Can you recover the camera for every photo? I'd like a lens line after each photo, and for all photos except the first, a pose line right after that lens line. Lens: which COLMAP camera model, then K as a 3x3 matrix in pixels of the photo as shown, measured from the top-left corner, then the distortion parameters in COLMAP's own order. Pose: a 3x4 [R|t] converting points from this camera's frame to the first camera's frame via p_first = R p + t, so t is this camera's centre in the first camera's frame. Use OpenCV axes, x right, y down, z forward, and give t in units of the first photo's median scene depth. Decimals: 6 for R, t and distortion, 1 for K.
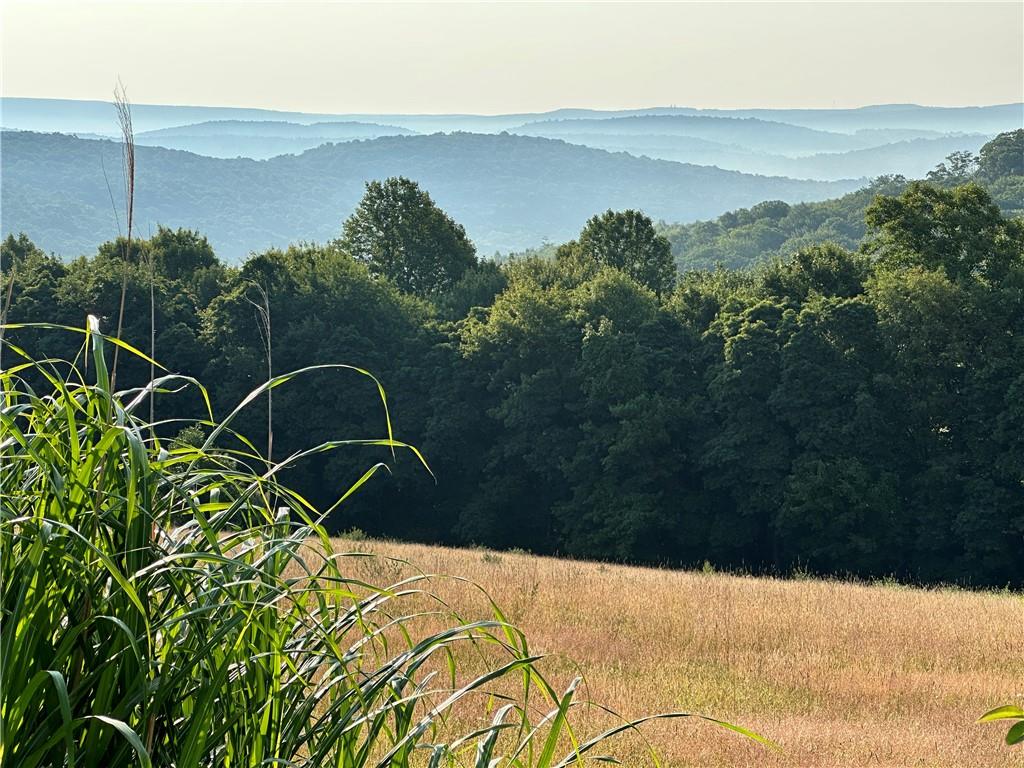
lens RADIAL K [[2295.5, 0, 512.0], [0, 2295.5, 384.0], [0, 0, 1]] dist [-0.017724, 4.497640]
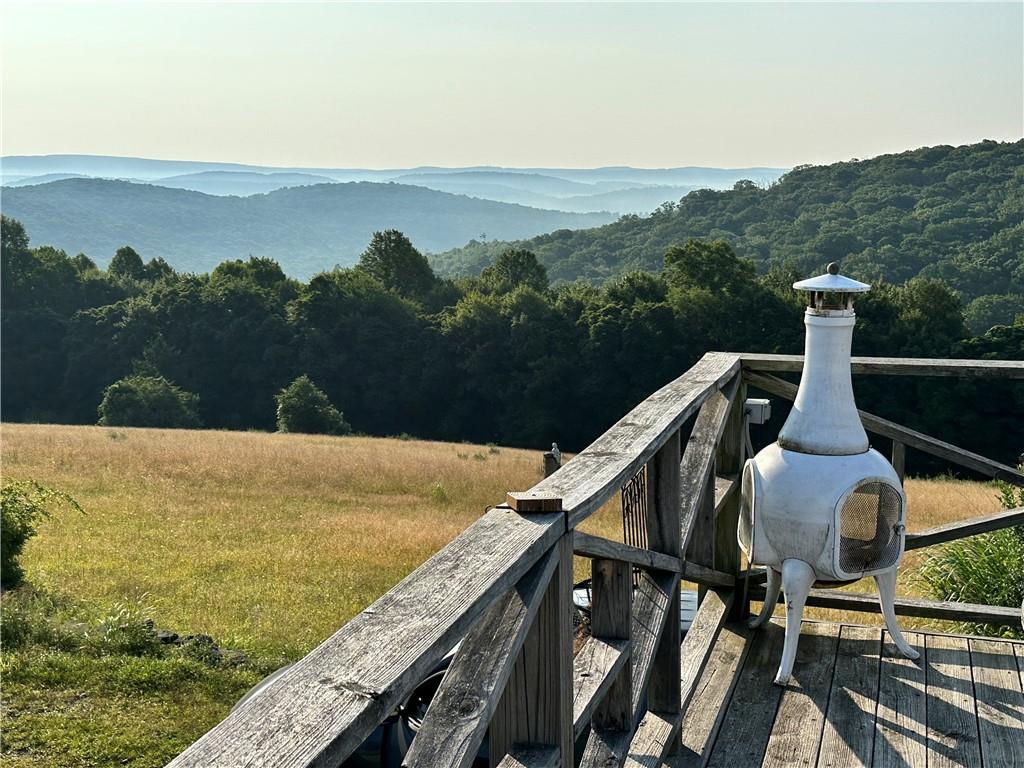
lens RADIAL K [[1380.8, 0, 512.0], [0, 1380.8, 384.0], [0, 0, 1]] dist [0.206971, 0.012257]
pose [[0.995255, -0.006405, 0.097094, -0.068774], [0.002476, 0.999175, 0.040528, -0.016000], [-0.097274, -0.040096, 0.994450, -0.082061]]
